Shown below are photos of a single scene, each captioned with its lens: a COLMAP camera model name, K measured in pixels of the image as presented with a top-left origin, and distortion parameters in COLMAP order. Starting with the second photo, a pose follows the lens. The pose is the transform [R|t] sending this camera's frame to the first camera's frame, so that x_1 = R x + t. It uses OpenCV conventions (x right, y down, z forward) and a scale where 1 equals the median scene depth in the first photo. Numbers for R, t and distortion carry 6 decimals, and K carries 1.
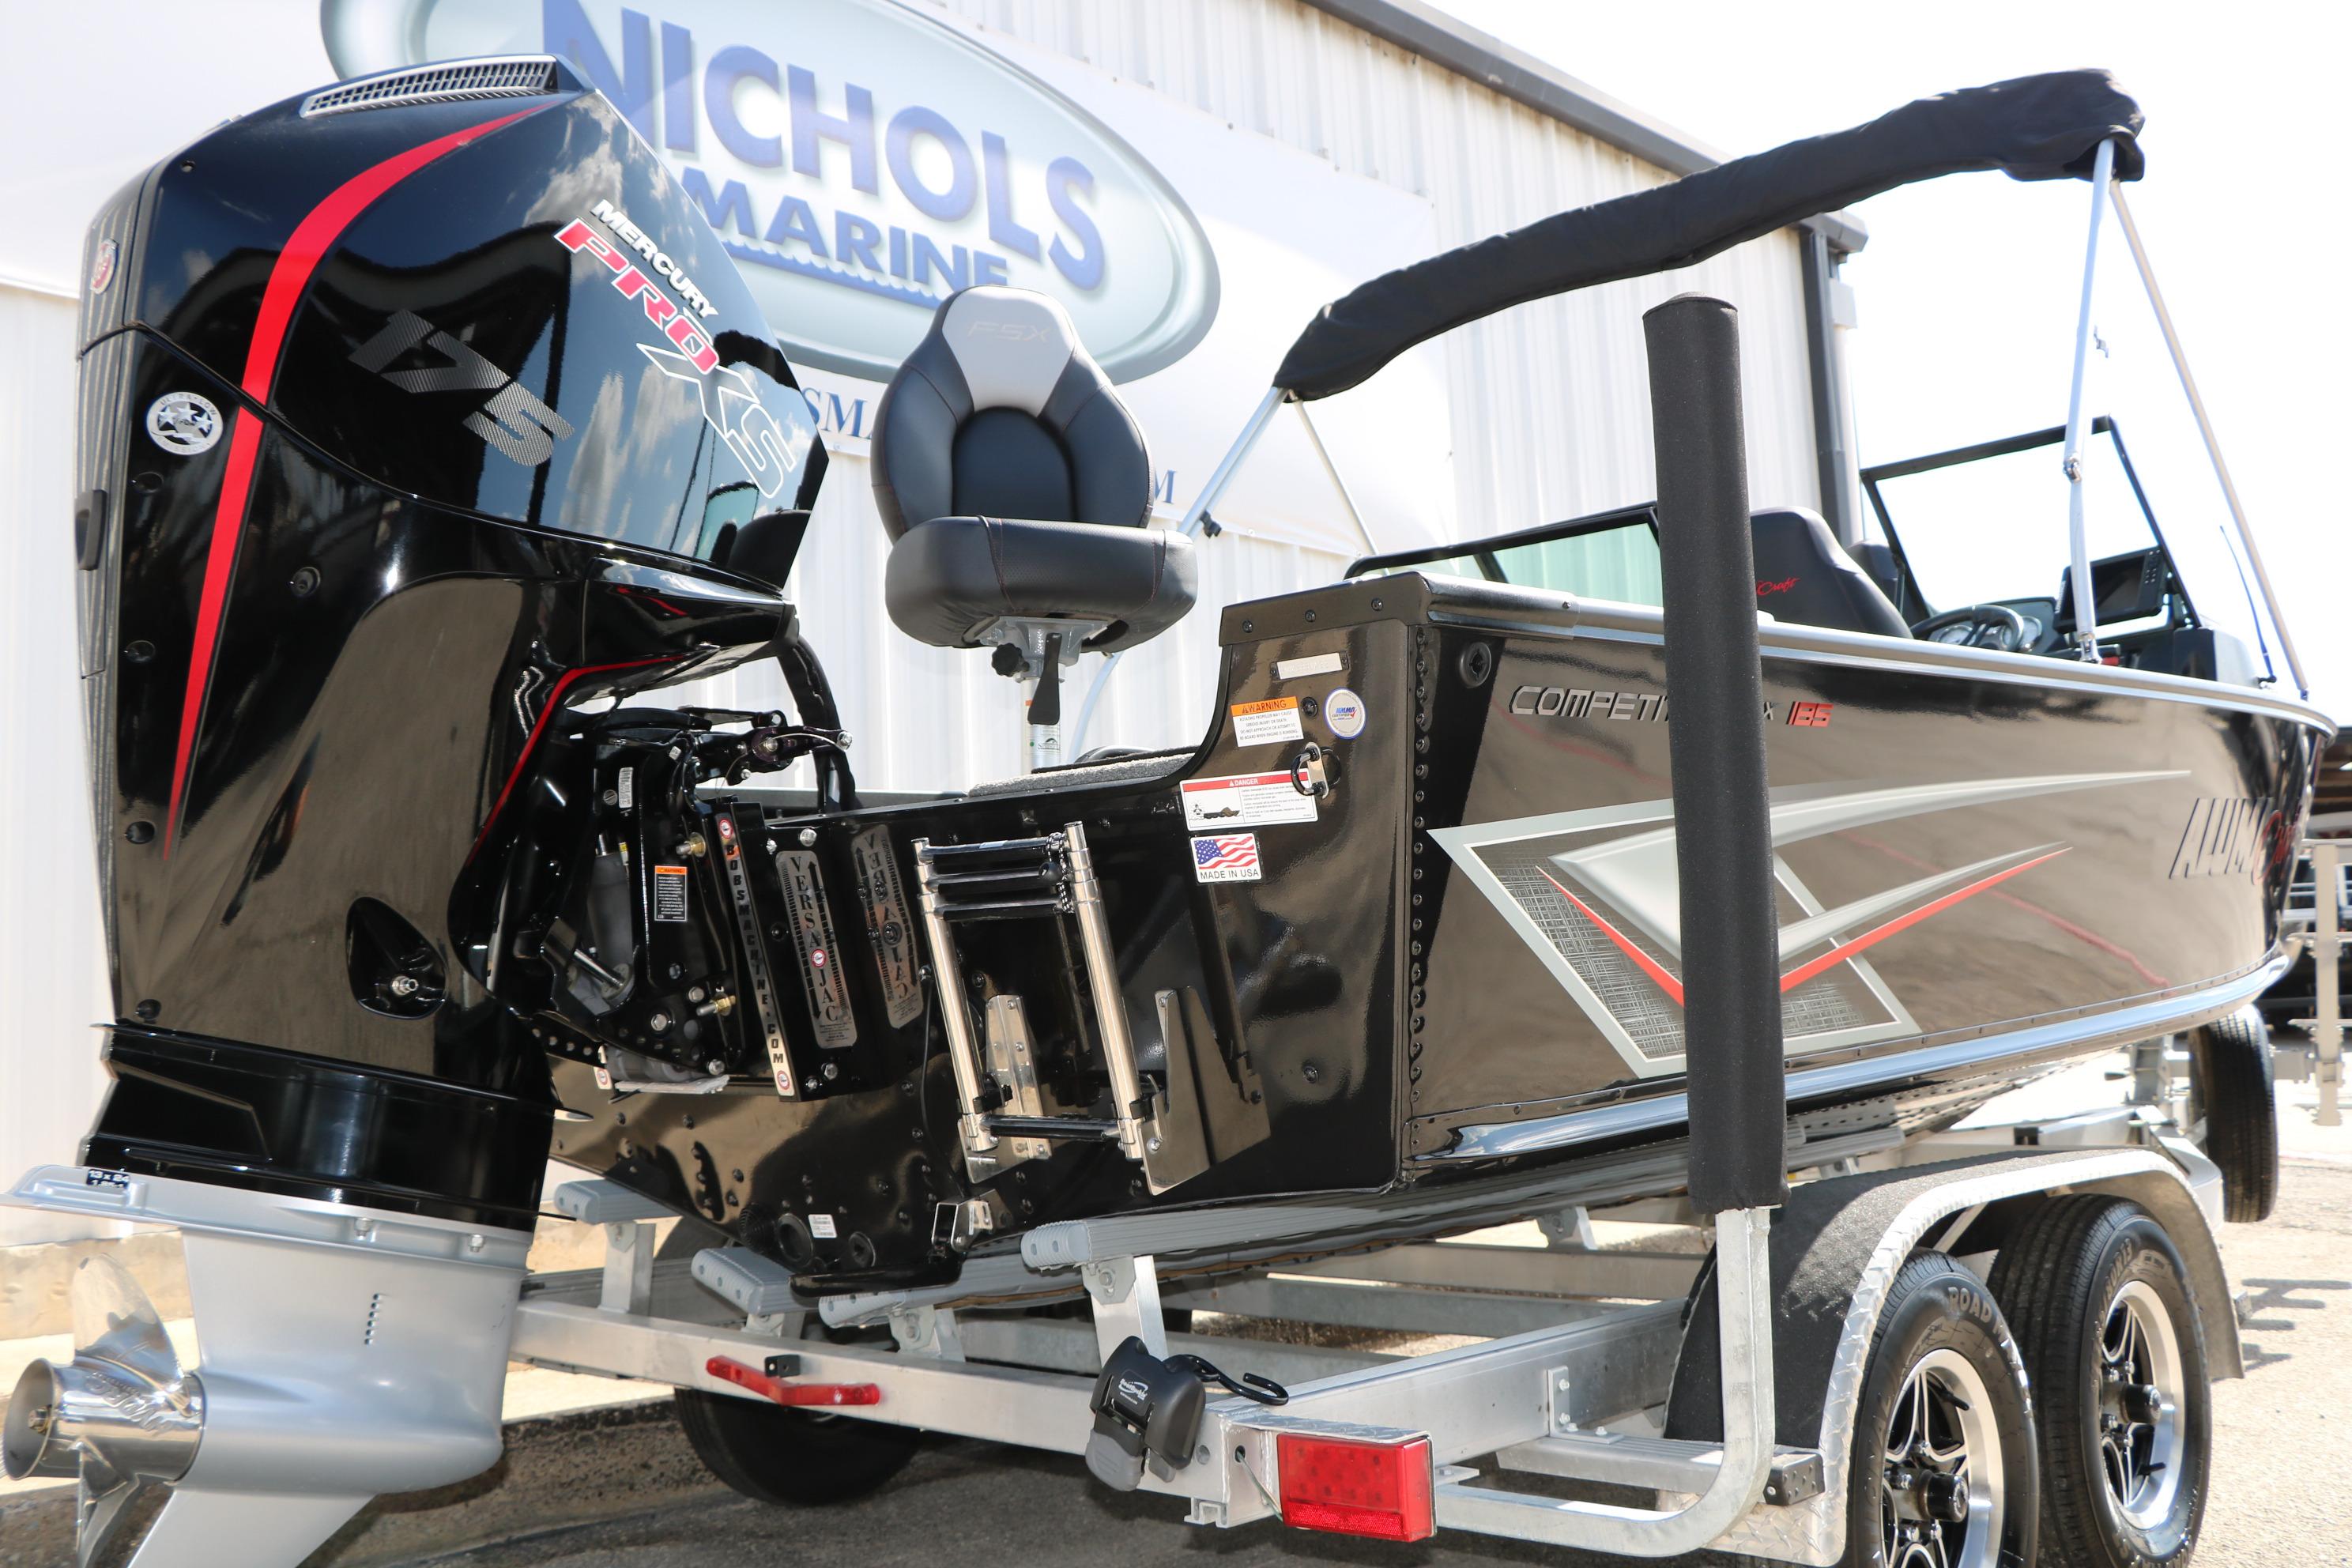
lens RADIAL K [[2225.7, 0, 1176.2], [0, 2225.7, 885.1], [0, 0, 1]] dist [-0.234448, 0.192217]
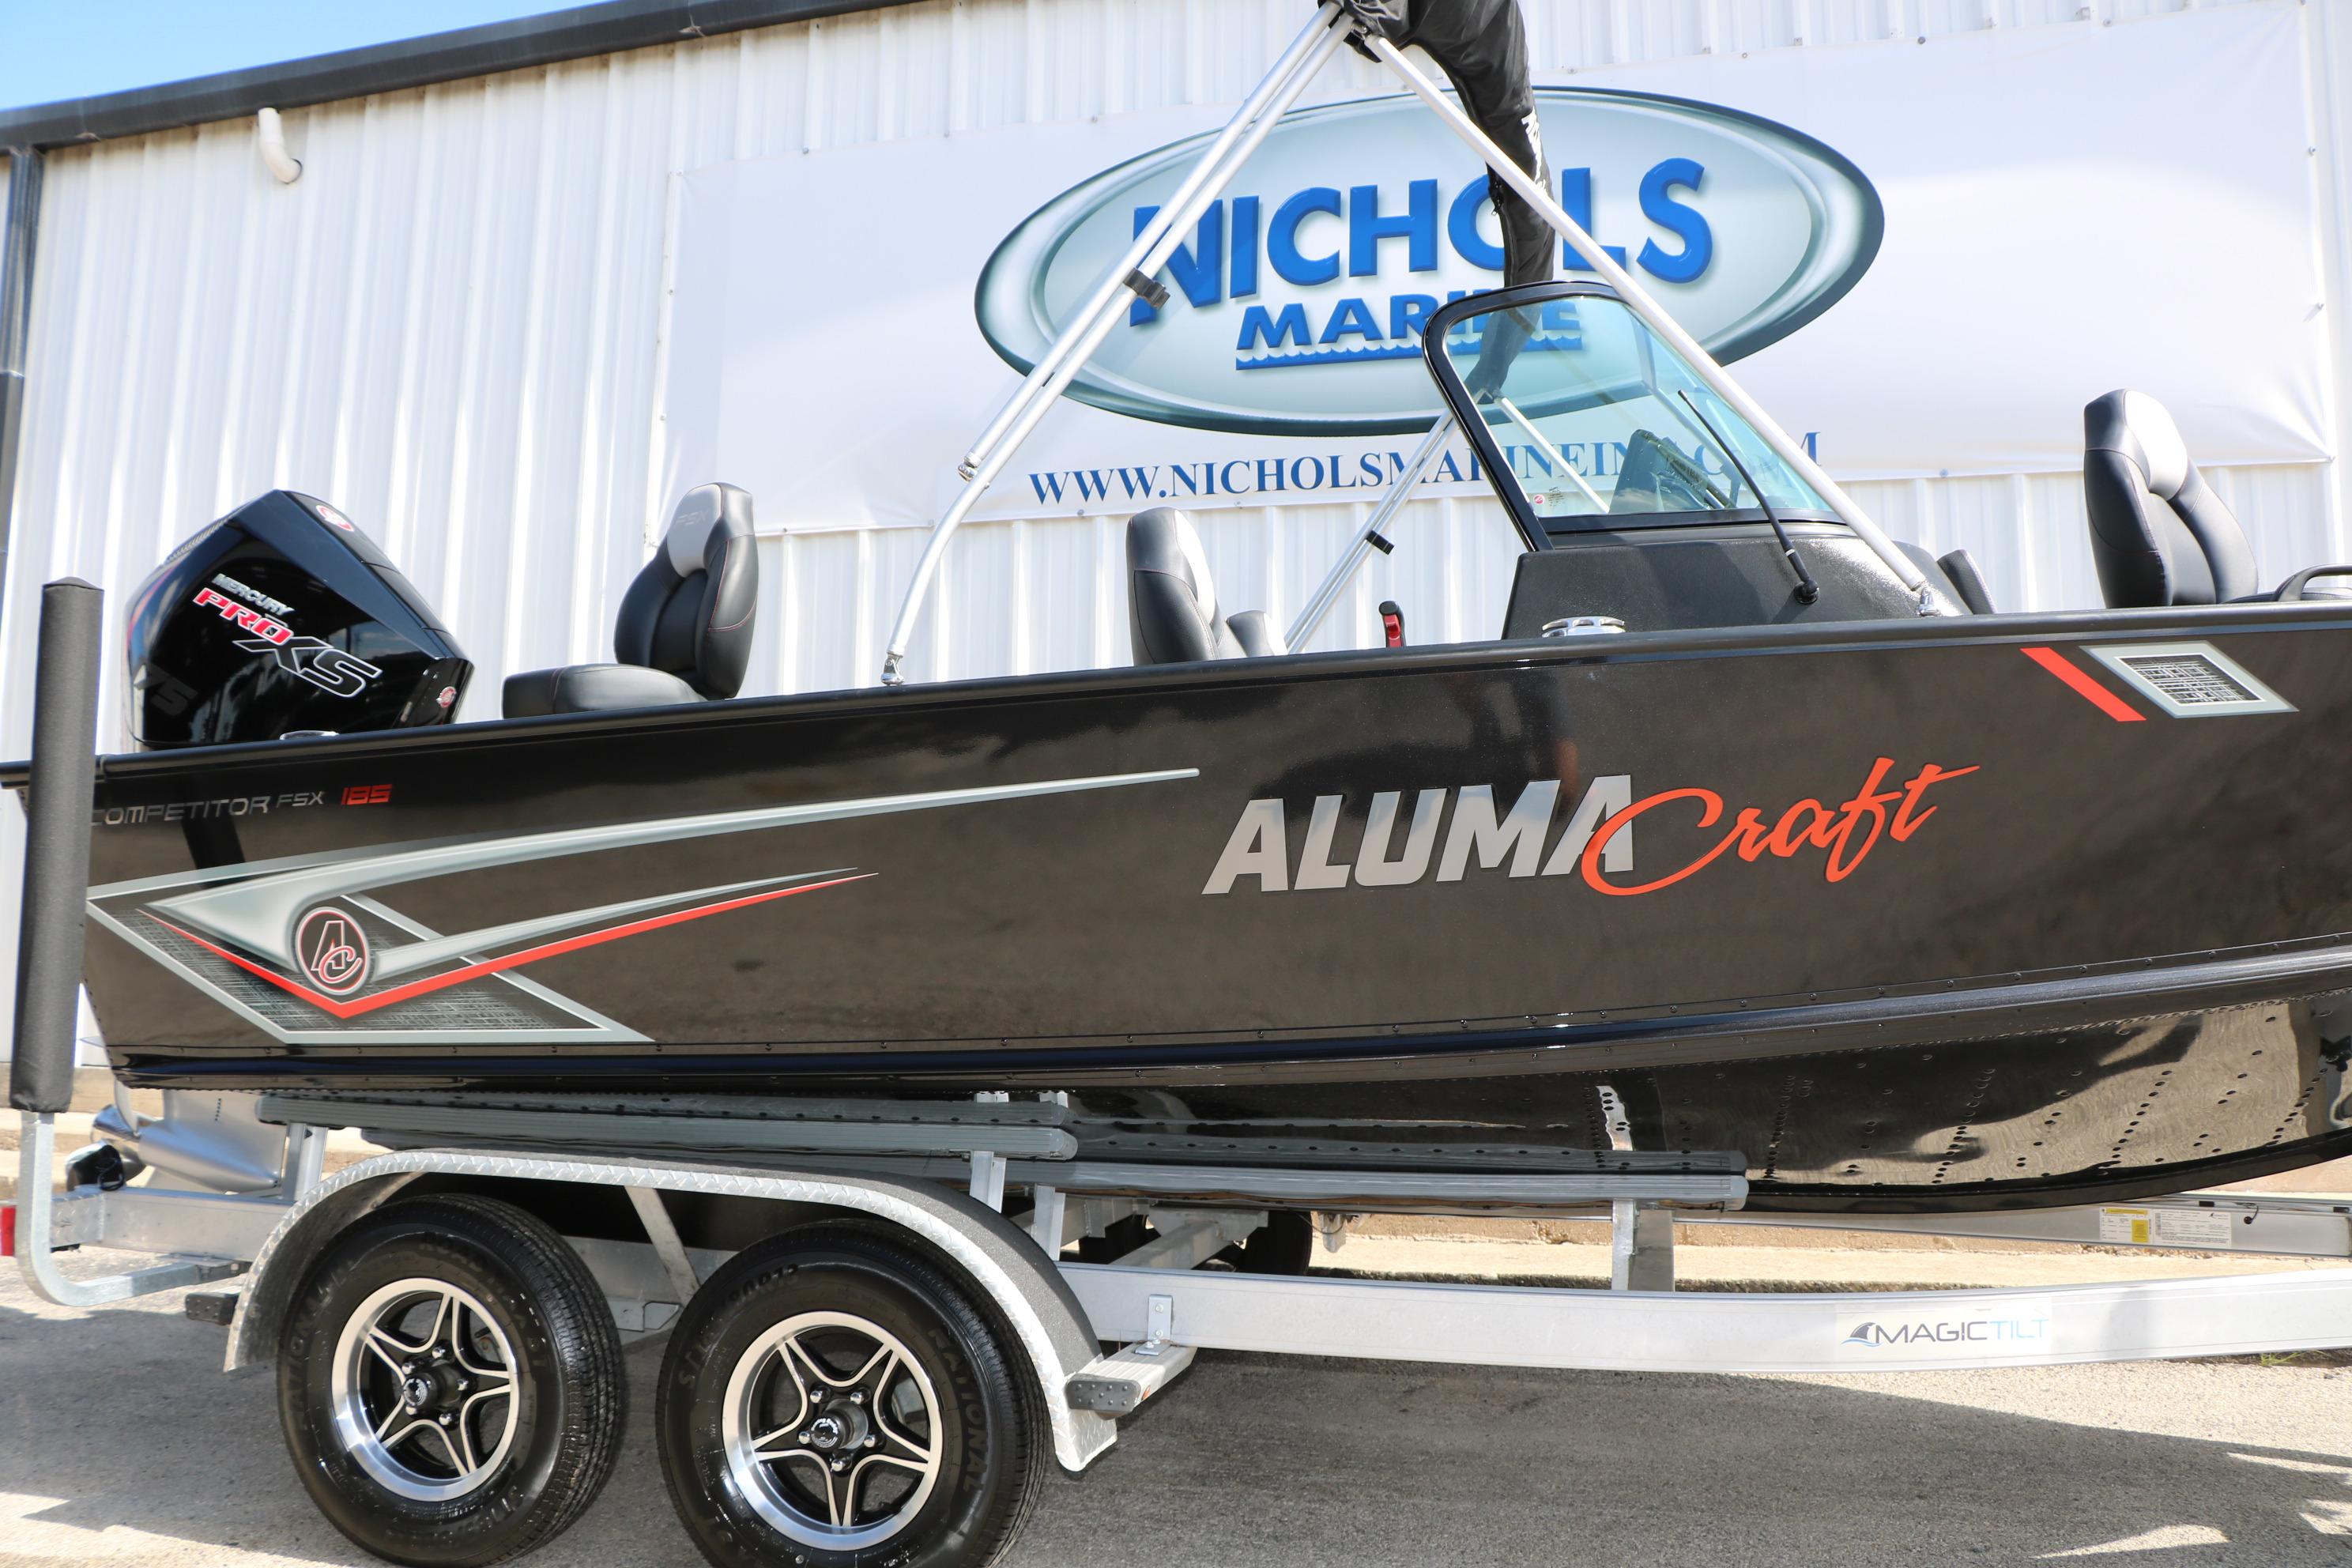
lens RADIAL K [[1916.9, 0, 1176.0], [0, 1916.9, 784.0], [0, 0, 1]] dist [-0.174932, 0.129490]
pose [[0.478993, -0.053181, -0.876207, 0.685547], [0.039521, 0.998458, -0.038996, -0.007905], [0.876929, -0.015950, 0.480356, 0.393382]]
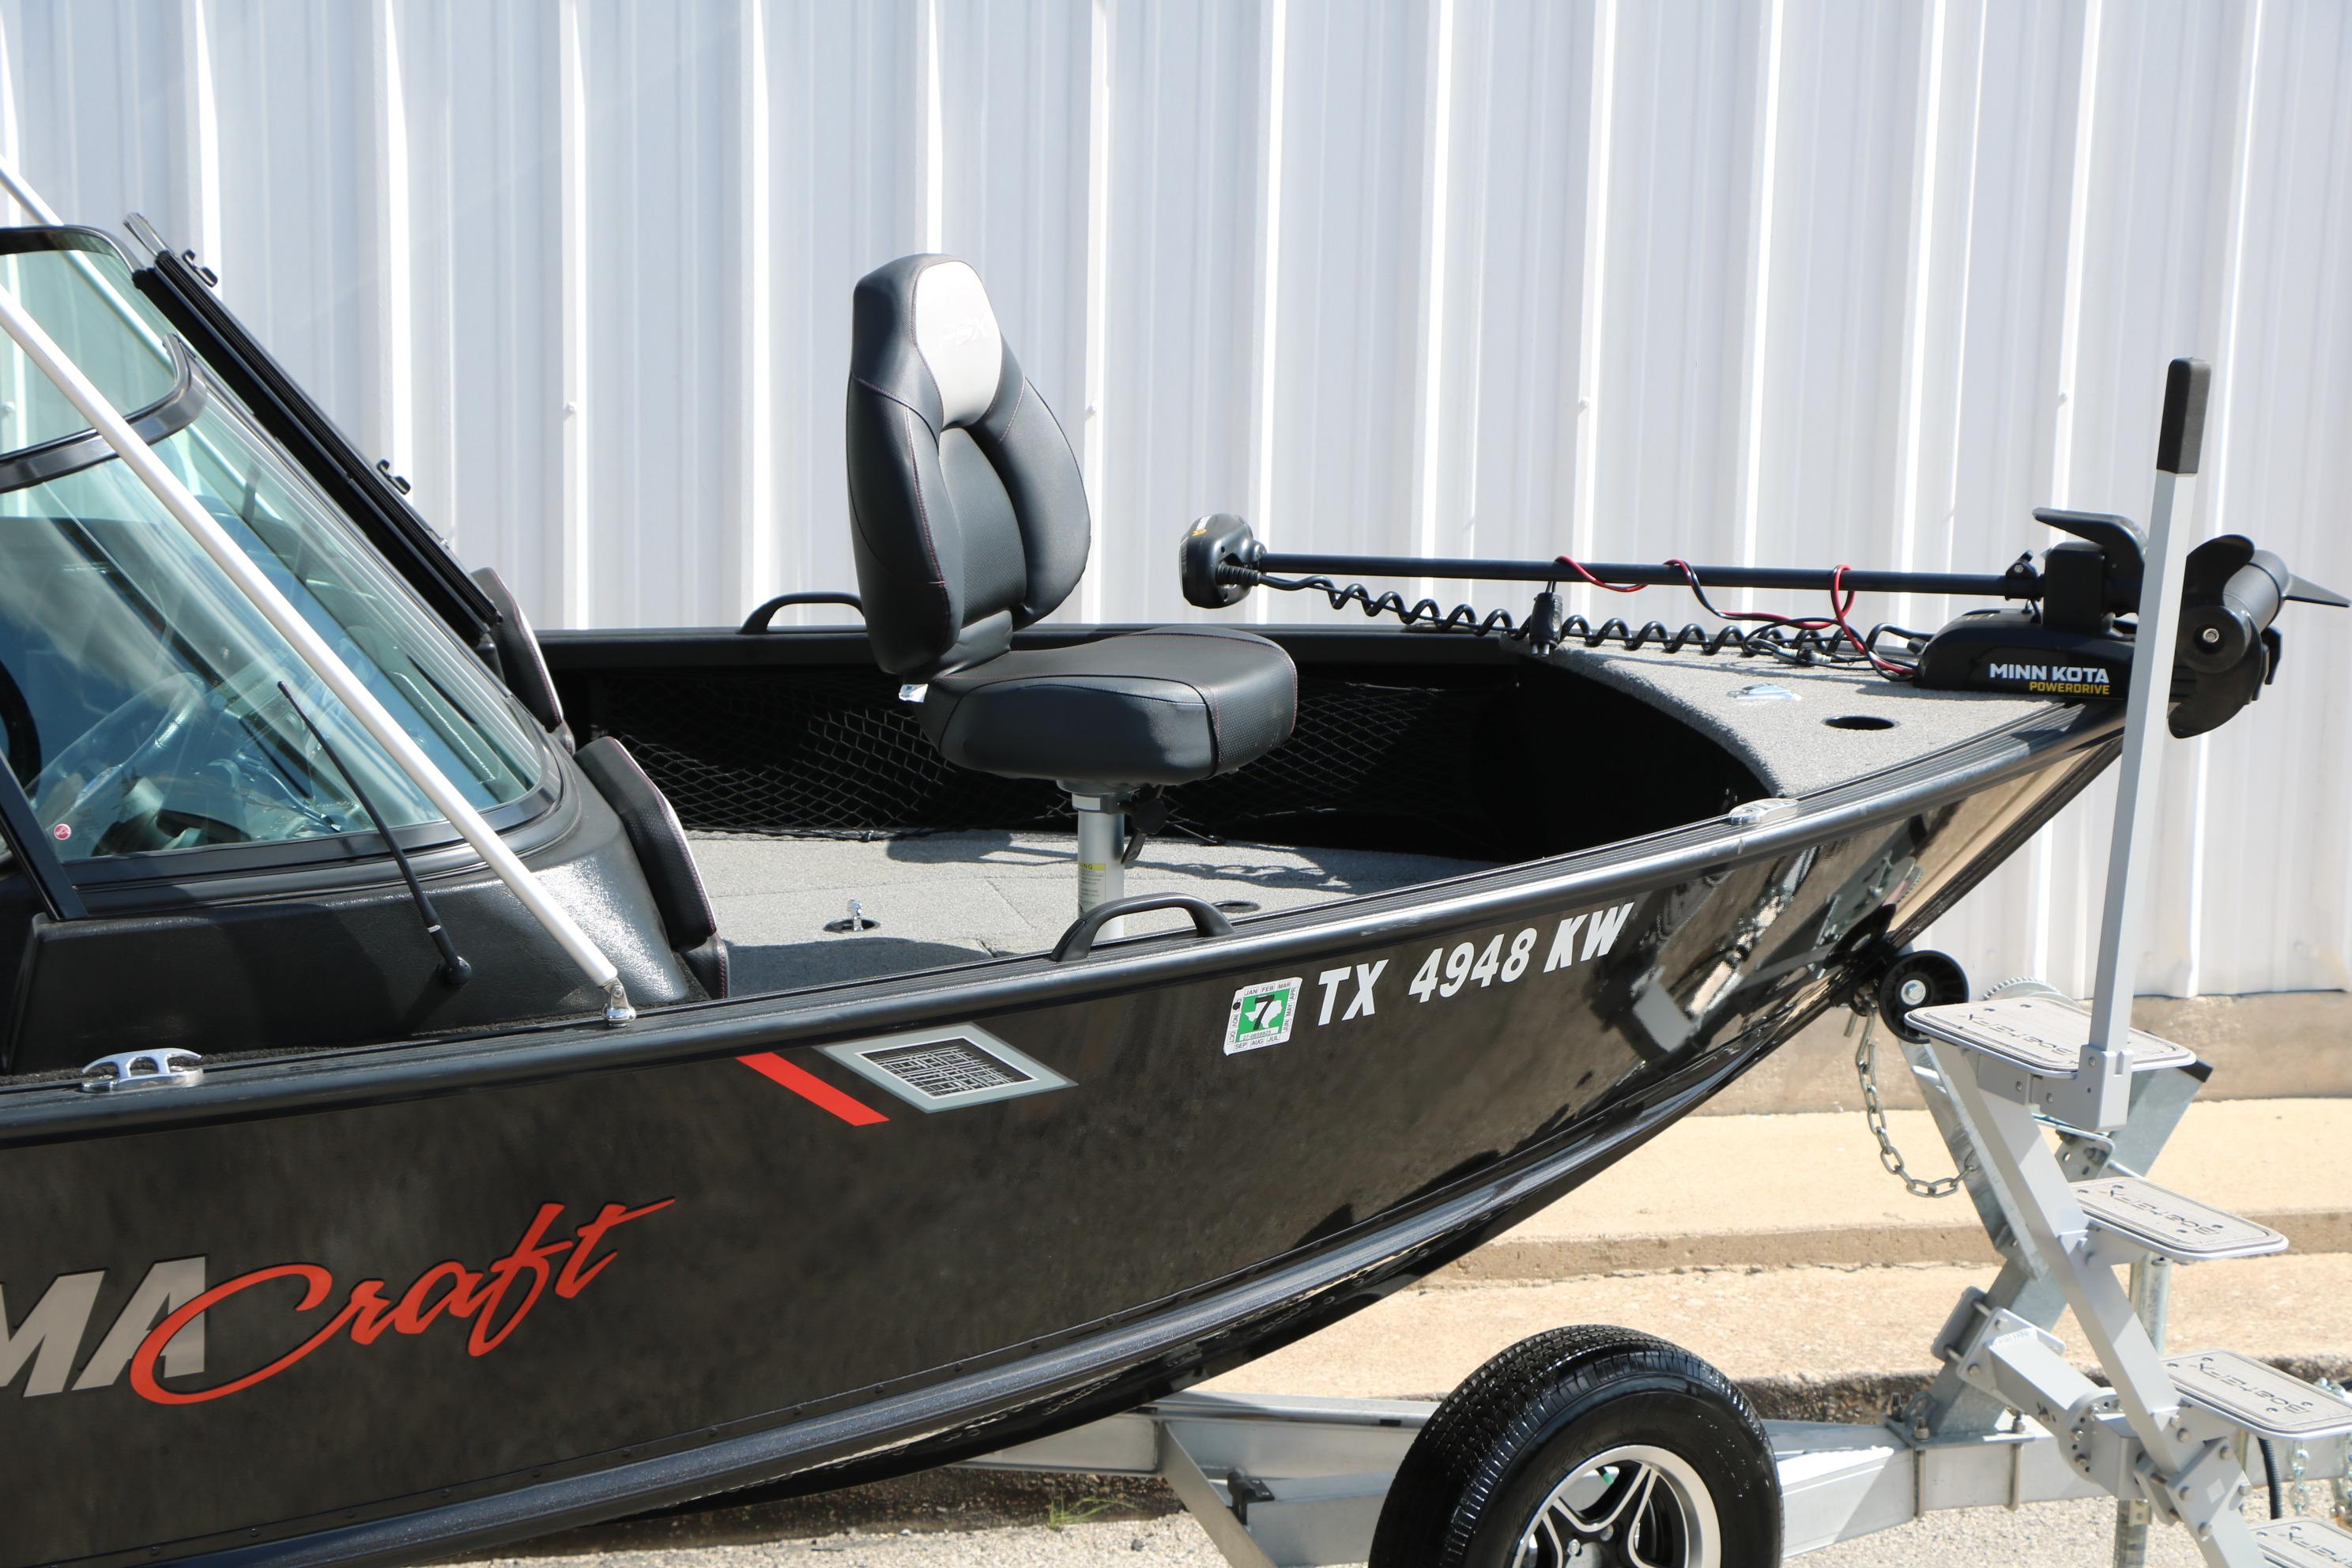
lens RADIAL K [[4908.7, 0, 1176.0], [0, 4908.7, 784.0], [0, 0, 1]] dist [0.246592, 0.356543]
pose [[0.851107, 0.161502, -0.499534, 0.887370], [-0.019277, 0.960479, 0.277685, -0.328670], [0.524638, -0.226710, 0.820584, 0.122742]]
